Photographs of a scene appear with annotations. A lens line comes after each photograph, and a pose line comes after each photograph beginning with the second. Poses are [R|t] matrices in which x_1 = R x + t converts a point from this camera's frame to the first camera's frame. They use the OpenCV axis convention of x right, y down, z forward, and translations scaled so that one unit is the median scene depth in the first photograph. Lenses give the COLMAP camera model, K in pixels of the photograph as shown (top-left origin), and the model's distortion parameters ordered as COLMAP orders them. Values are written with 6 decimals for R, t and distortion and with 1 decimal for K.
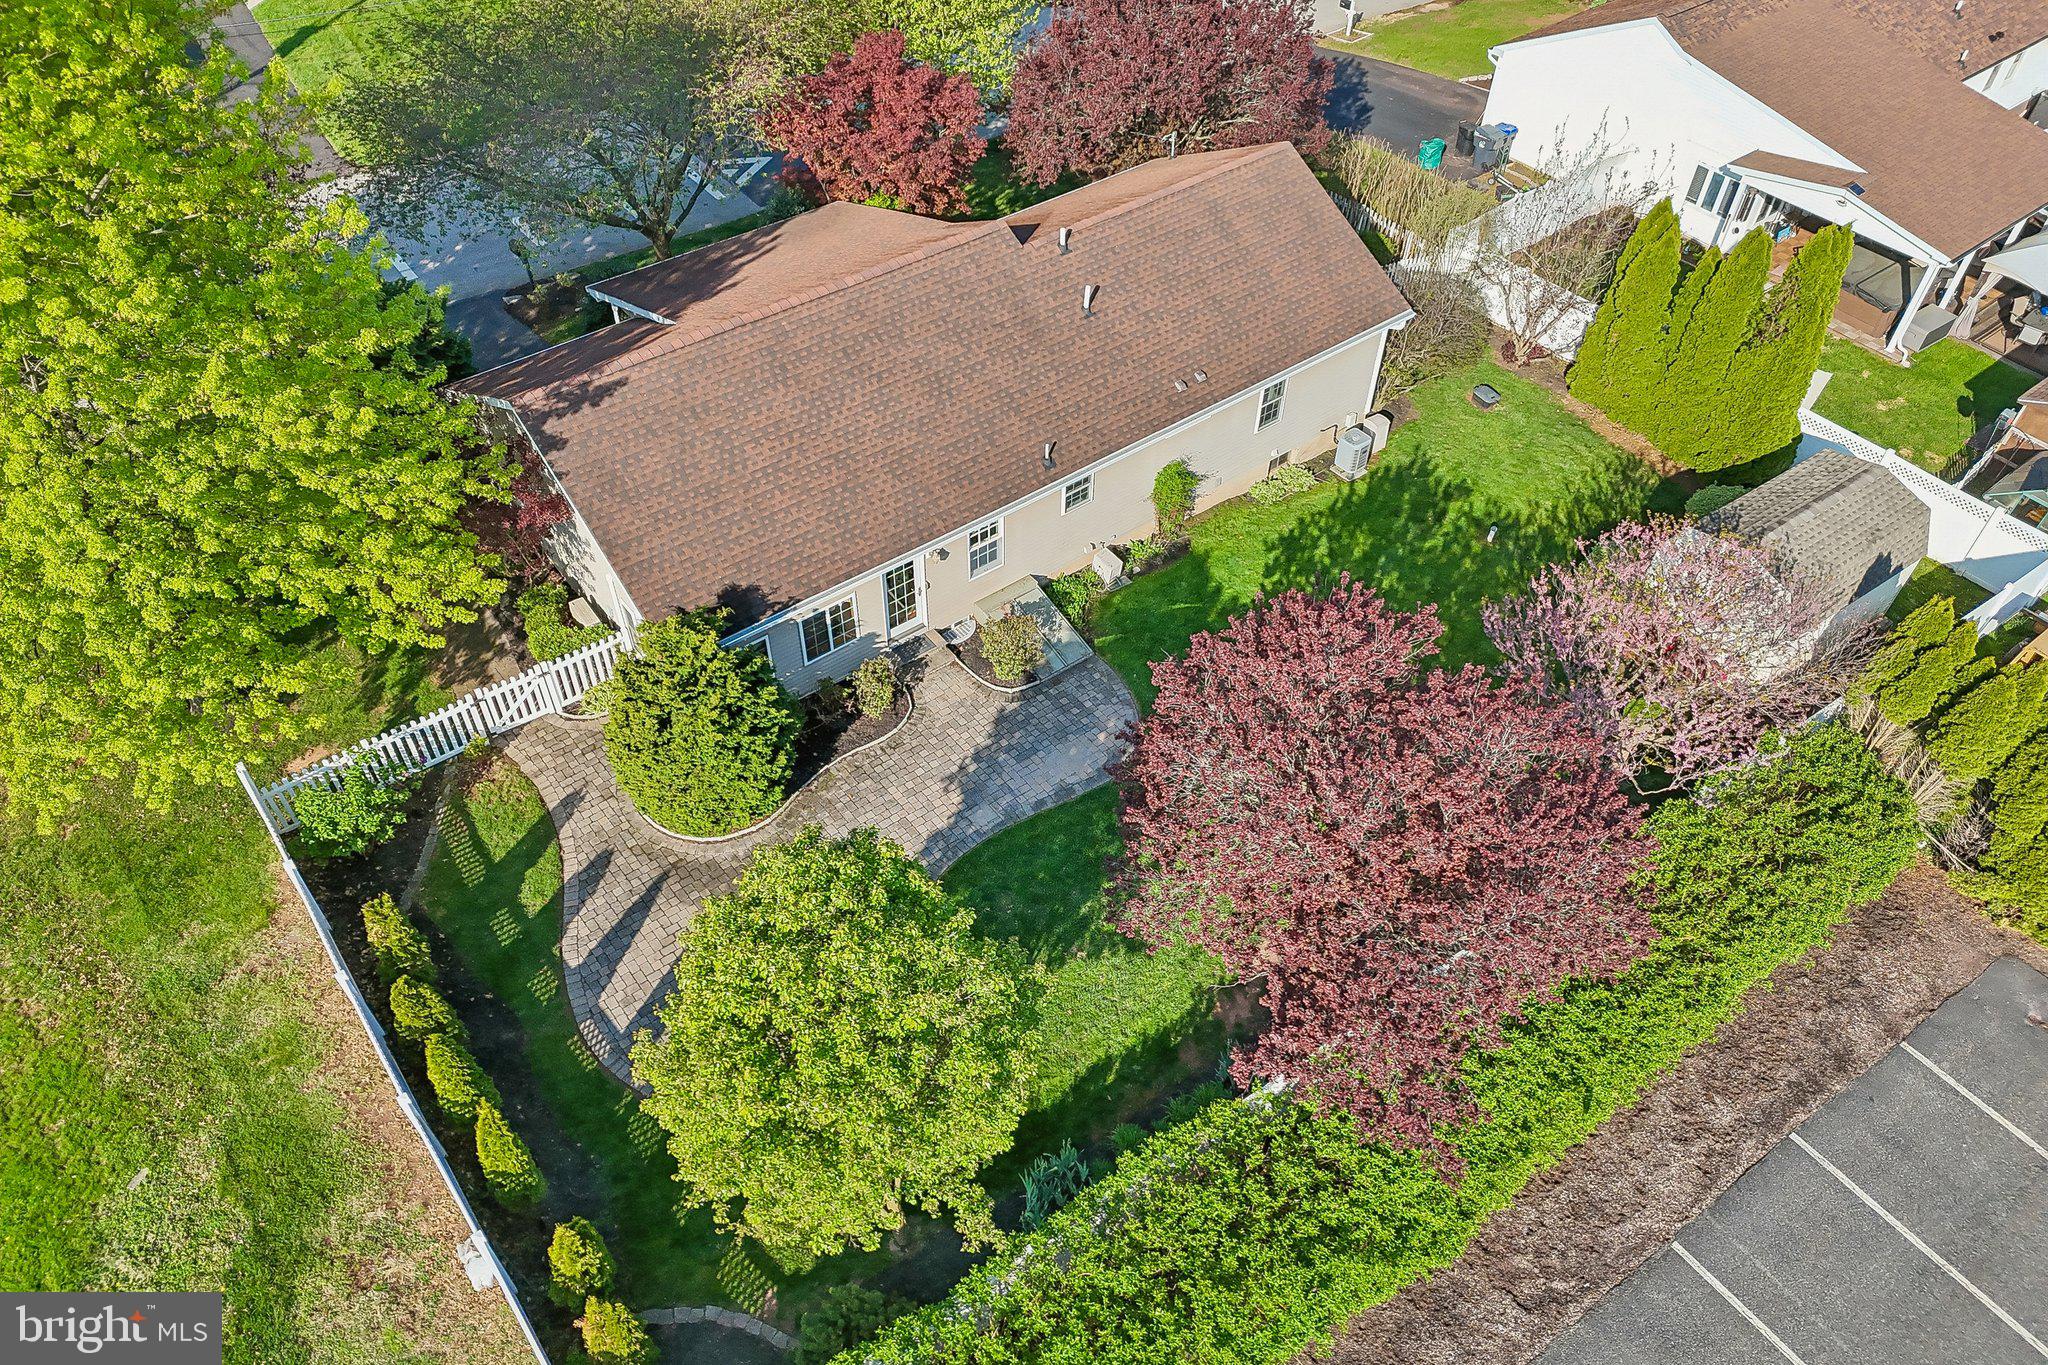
lens RADIAL K [[1426.0, 0, 1030.4], [0, 1426.0, 680.6], [0, 0, 1]] dist [0.107601, -0.130566]
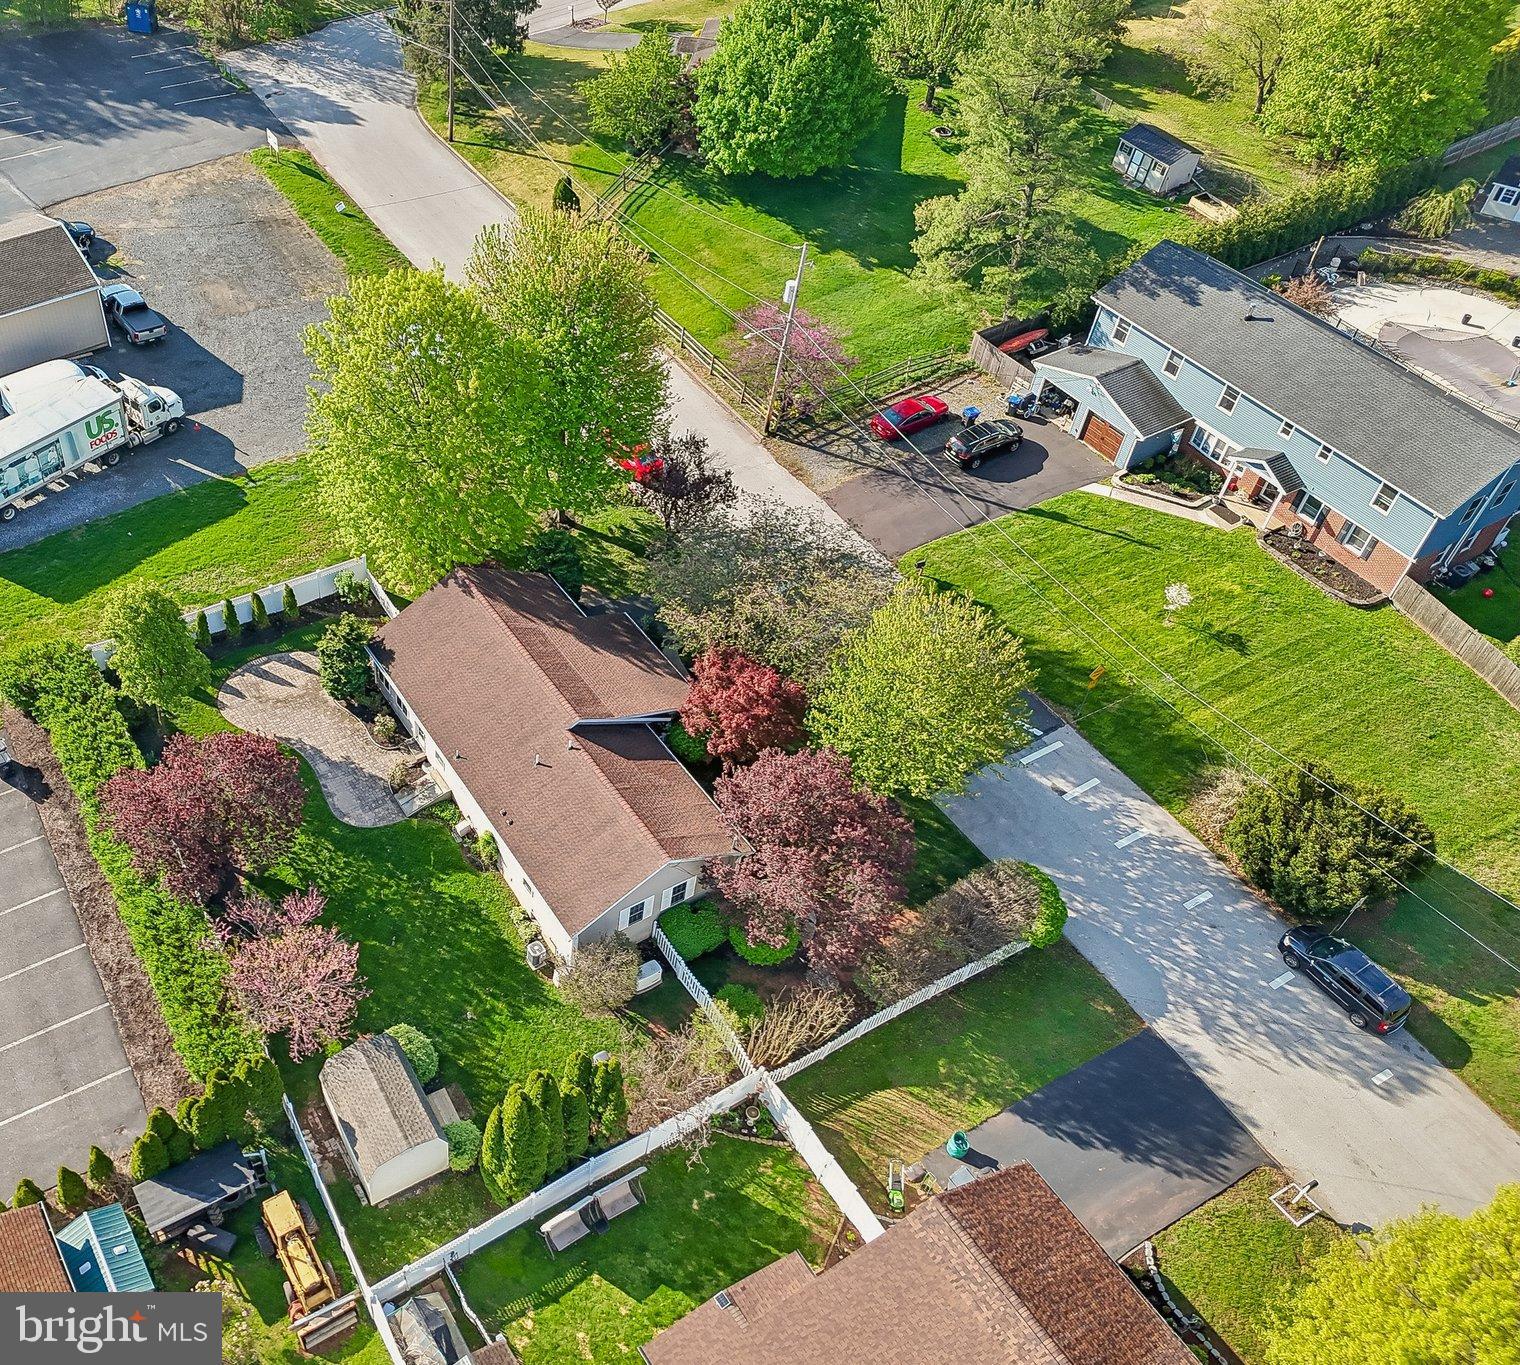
lens RADIAL K [[1431.7, 0, 505.8], [0, 1431.7, 684.1], [0, 0, 1]] dist [0.086692, -0.084752]
pose [[-0.141826, 0.708194, -0.691626, 1.483118], [-0.723864, 0.402380, 0.560456, -1.527055], [0.675208, 0.580131, 0.455568, -0.001483]]
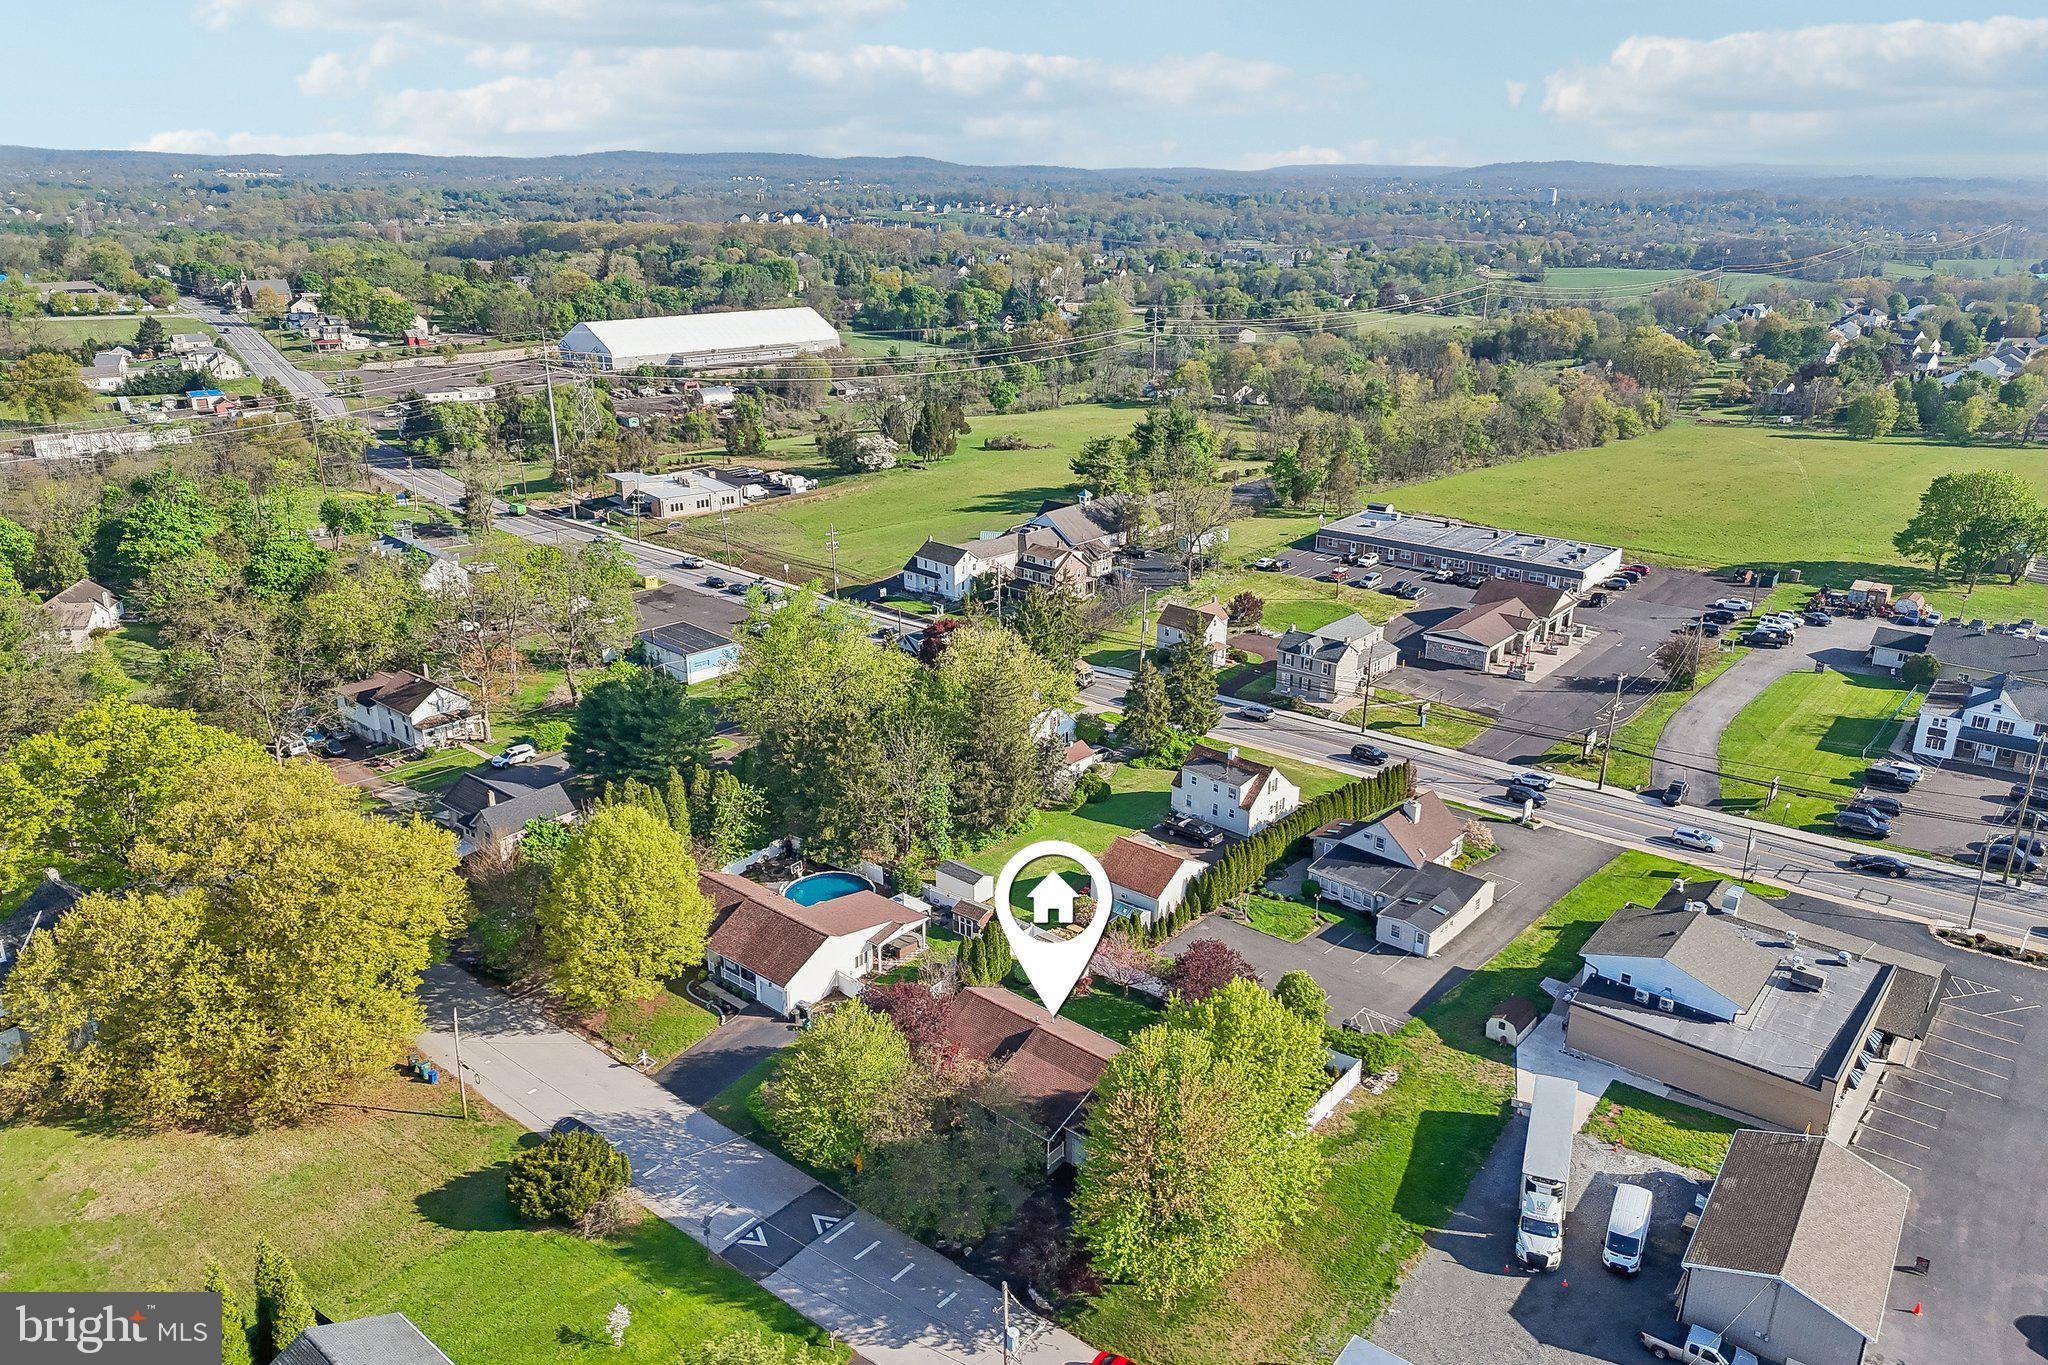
lens RADIAL K [[1408.8, 0, 1037.7], [0, 1408.8, 683.3], [0, 0, 1]] dist [0.144280, -0.239489]
pose [[-0.224012, -0.328786, 0.917452, -3.179050], [0.706561, 0.593597, 0.385246, -2.325038], [-0.671260, 0.734535, 0.099334, 0.094428]]
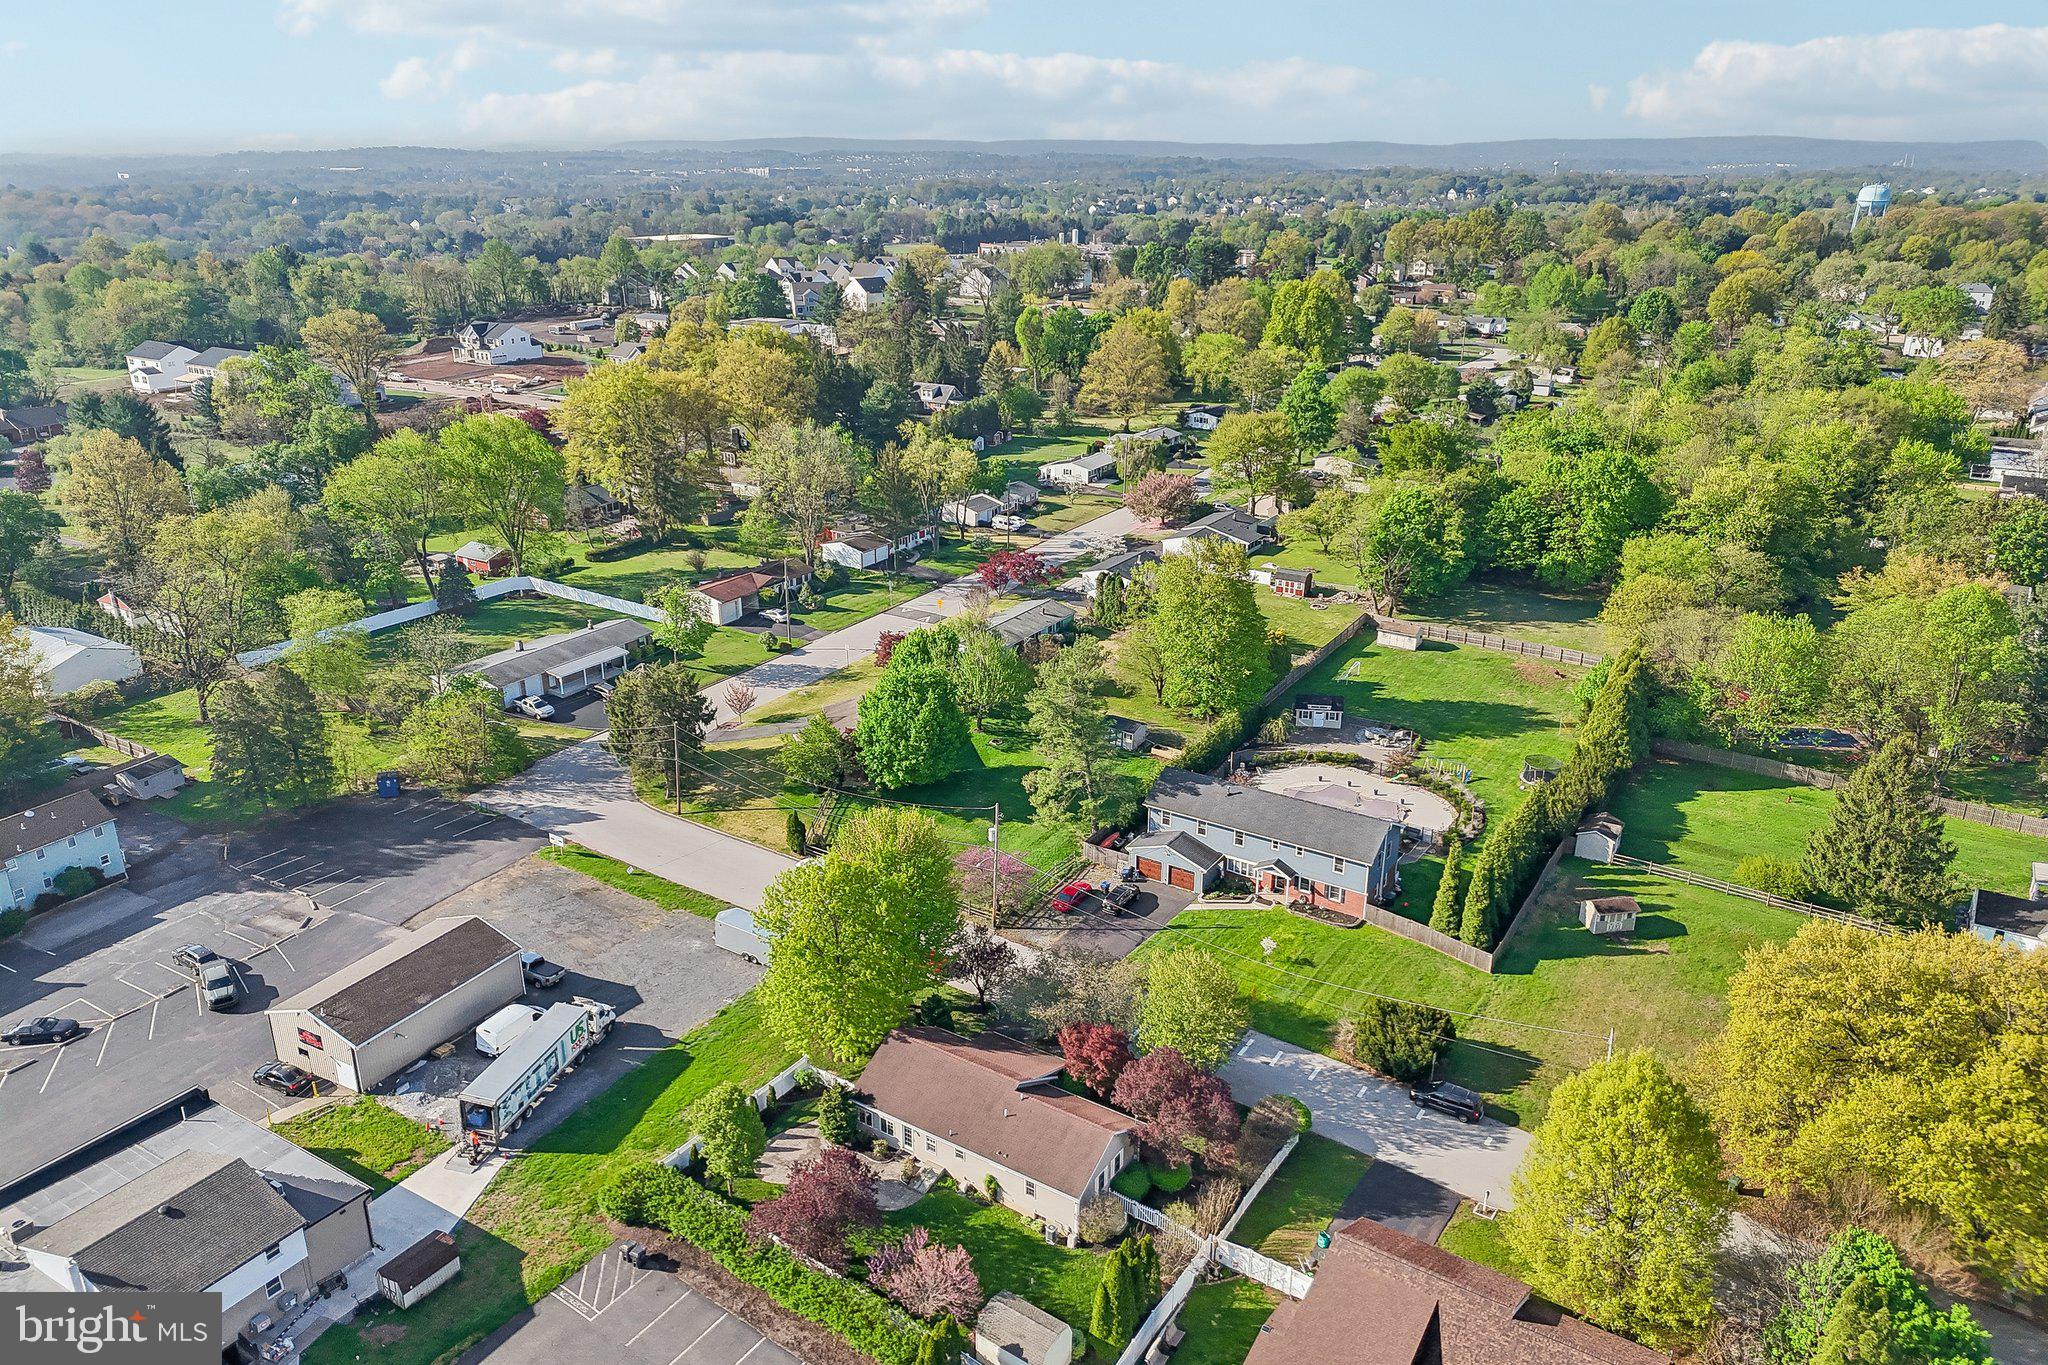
lens RADIAL K [[1426.0, 0, 1030.4], [0, 1426.0, 680.6], [0, 0, 1]] dist [0.107601, -0.130566]
pose [[0.332312, 0.321065, -0.886841, 2.818241], [-0.680268, 0.732889, 0.010423, -1.135180], [0.653302, 0.599826, 0.461958, -1.103526]]
